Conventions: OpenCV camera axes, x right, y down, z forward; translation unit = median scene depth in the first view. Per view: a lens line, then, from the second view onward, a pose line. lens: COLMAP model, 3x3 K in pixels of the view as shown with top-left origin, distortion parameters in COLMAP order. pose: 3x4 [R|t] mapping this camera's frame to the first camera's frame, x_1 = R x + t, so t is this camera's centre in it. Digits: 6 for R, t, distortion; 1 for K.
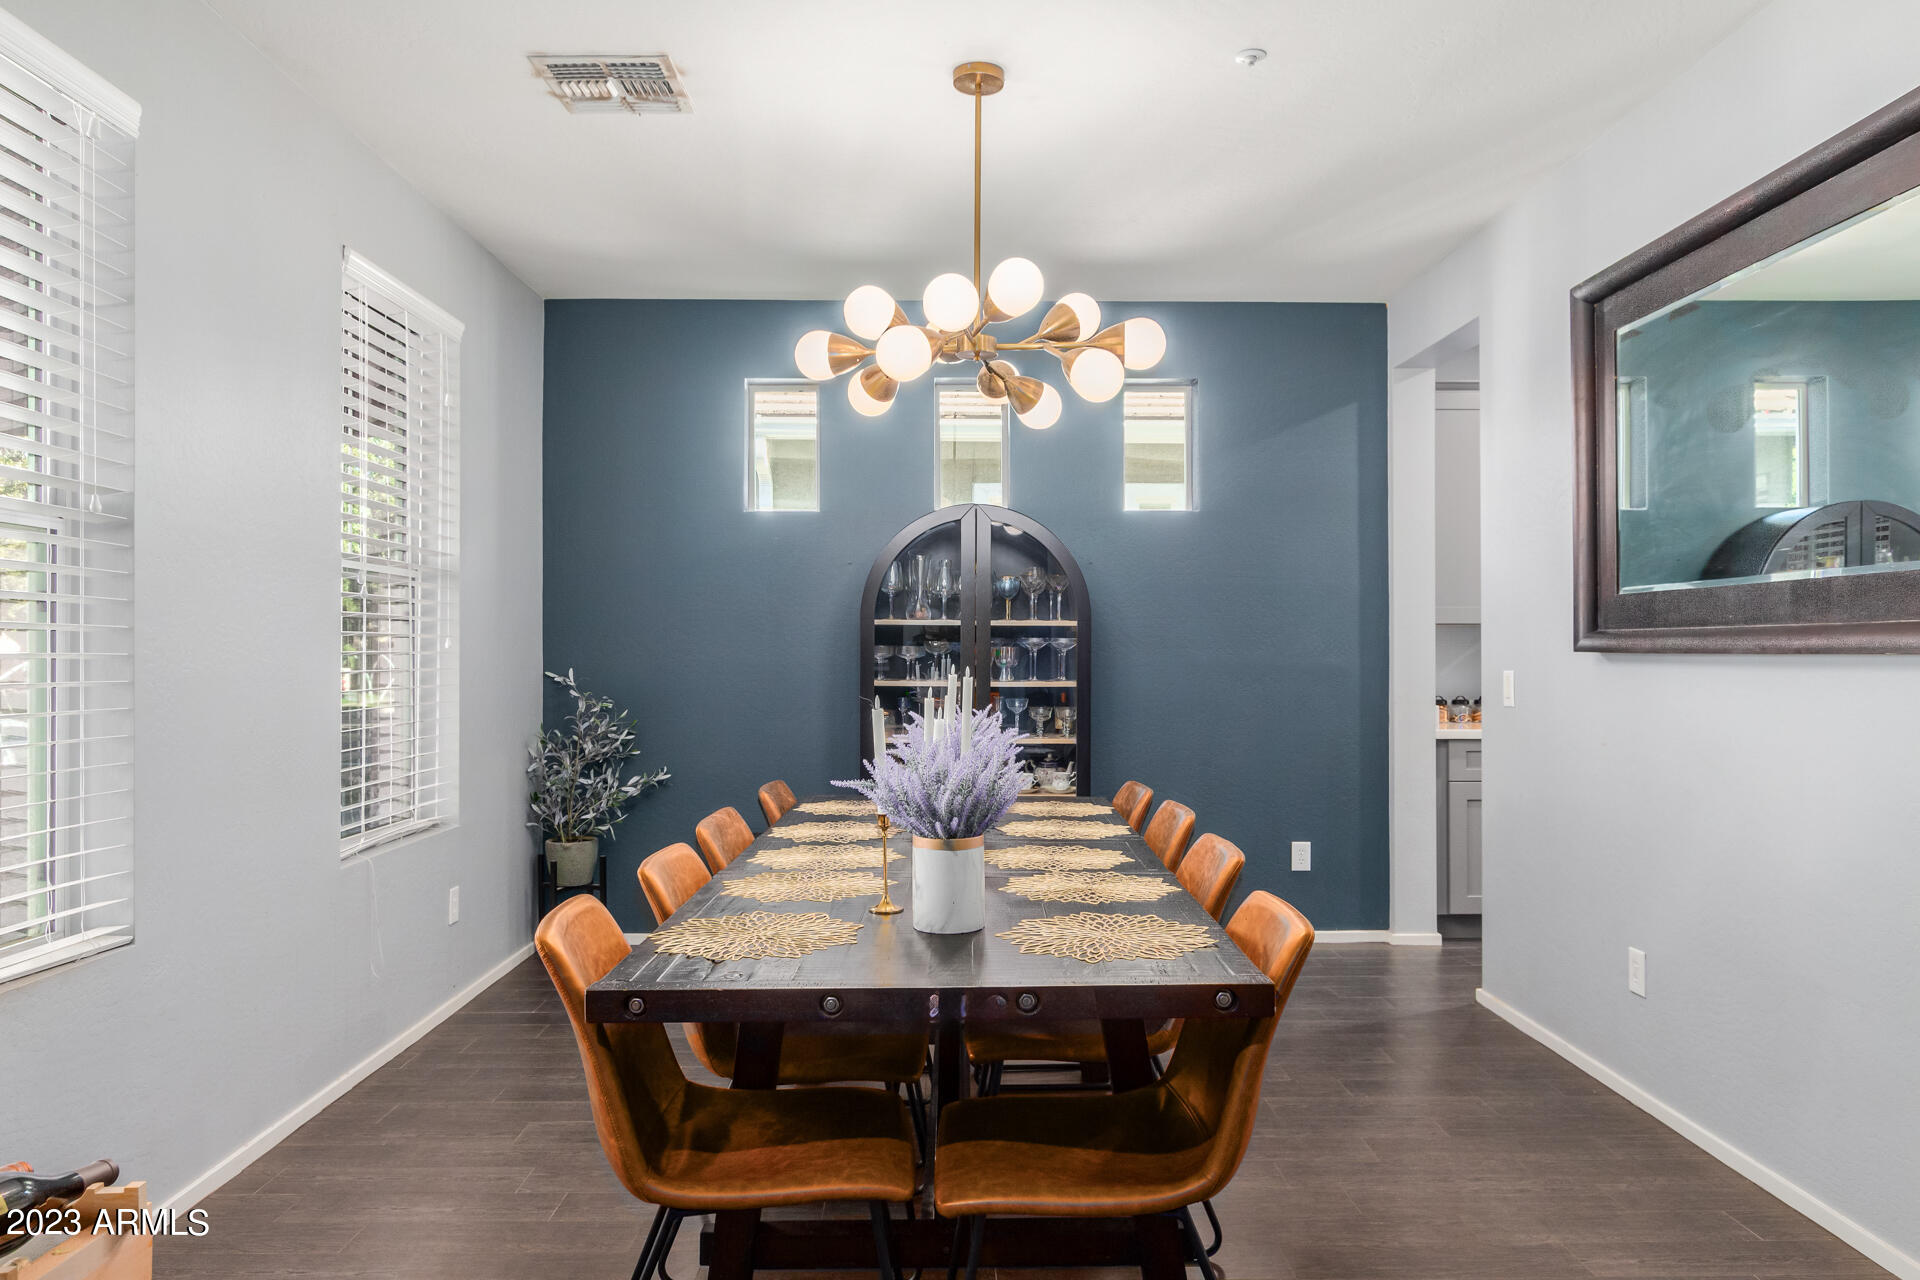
lens RADIAL K [[1306.2, 0, 962.6], [0, 1306.2, 636.1], [0, 0, 1]] dist [0.036894, 0.002035]
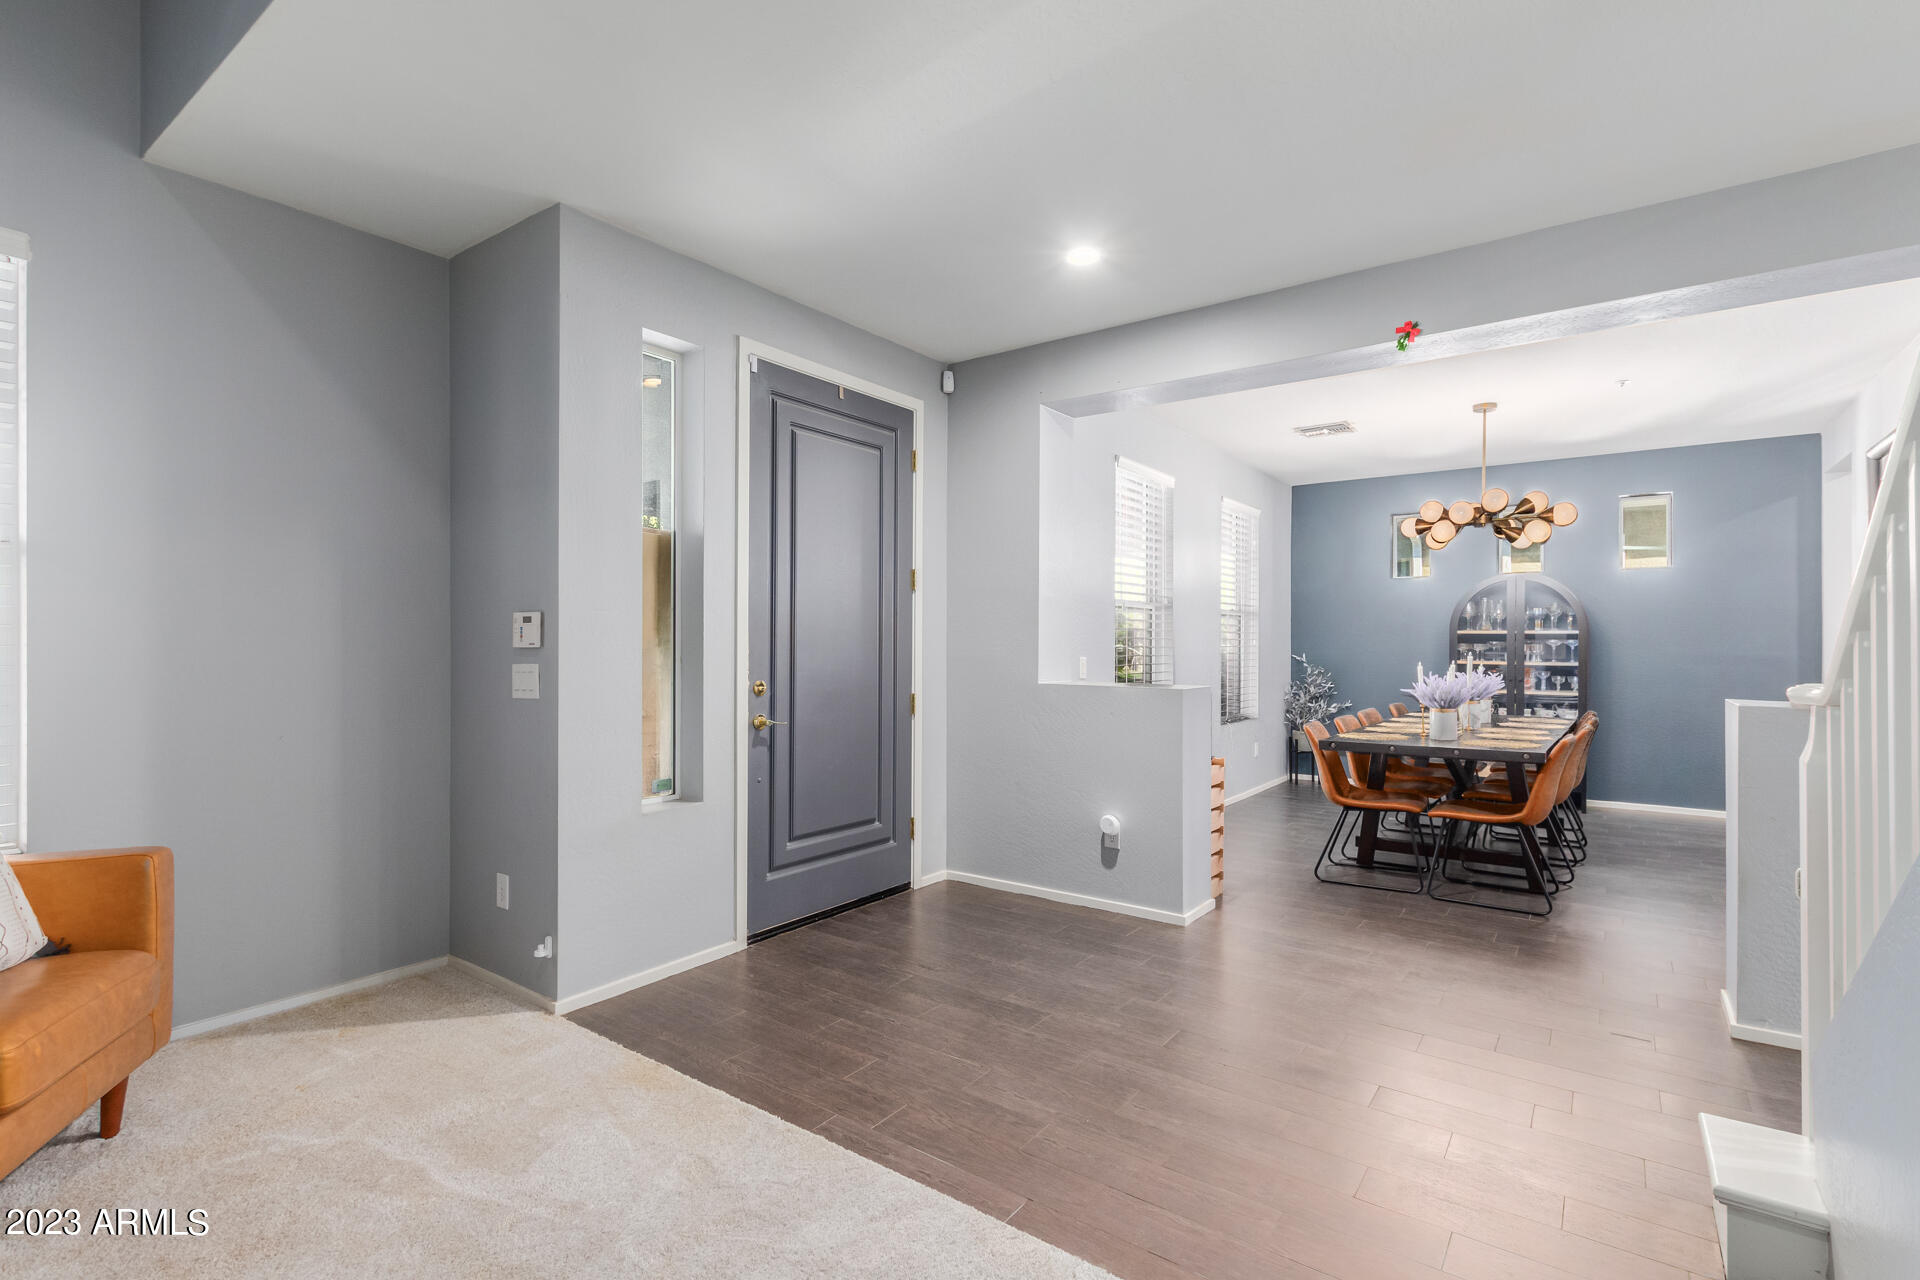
lens RADIAL K [[877.6, 0, 960.0], [0, 877.6, 640.0], [0, 0, 1]] dist [-0.005039, -0.000370]
pose [[0.796668, -0.000703, -0.604417, 0.136775], [0.004979, 0.999973, 0.005400, -0.009394], [0.604396, -0.007311, 0.796650, -0.543684]]
